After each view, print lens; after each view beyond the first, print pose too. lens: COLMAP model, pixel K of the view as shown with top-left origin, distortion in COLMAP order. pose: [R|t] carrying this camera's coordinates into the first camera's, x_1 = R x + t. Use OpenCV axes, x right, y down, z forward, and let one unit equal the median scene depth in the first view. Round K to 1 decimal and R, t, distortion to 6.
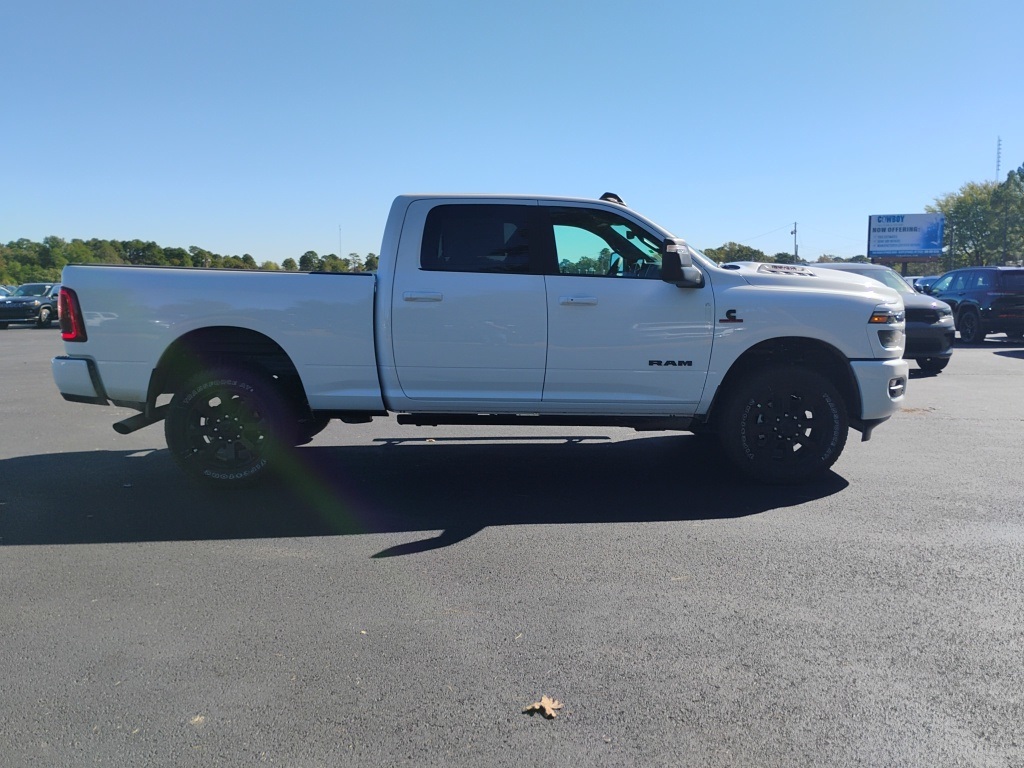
lens RADIAL K [[848.4, 0, 513.0], [0, 848.4, 384.6], [0, 0, 1]] dist [0.063028, -0.076686]
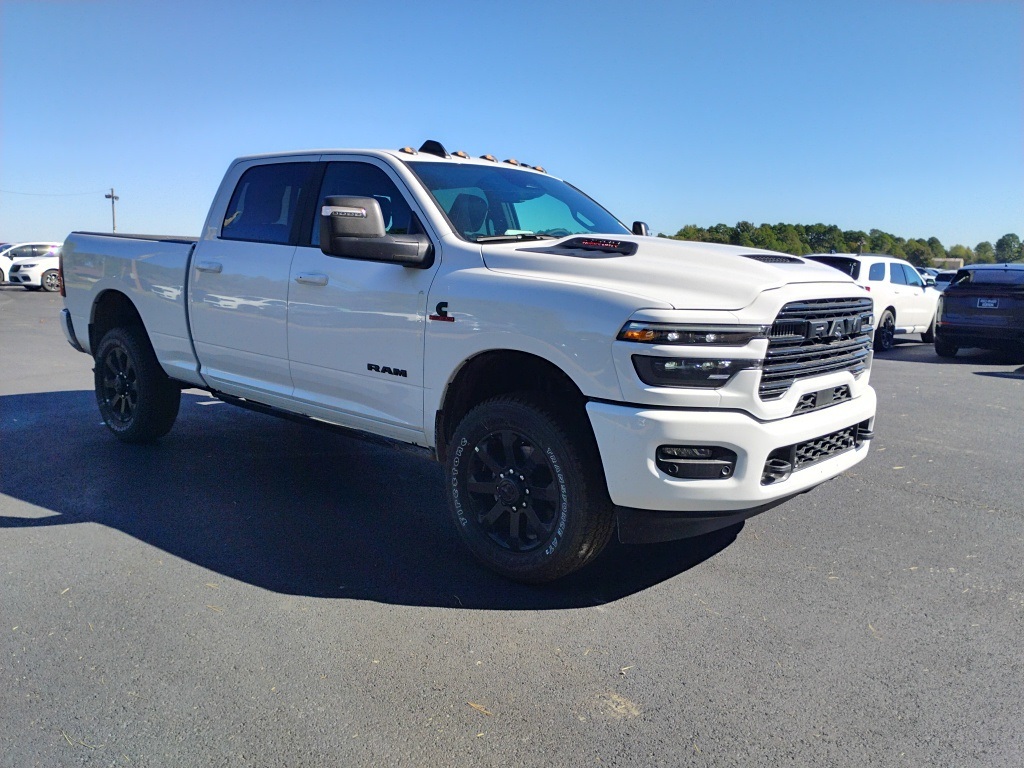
lens RADIAL K [[848.4, 0, 513.2], [0, 848.4, 385.4], [0, 0, 1]] dist [0.063028, -0.076686]
pose [[0.717079, 0.123452, -0.685971, 0.765668], [-0.110071, 0.991897, 0.063446, -0.070562], [0.688245, 0.030010, 0.724857, 0.544685]]
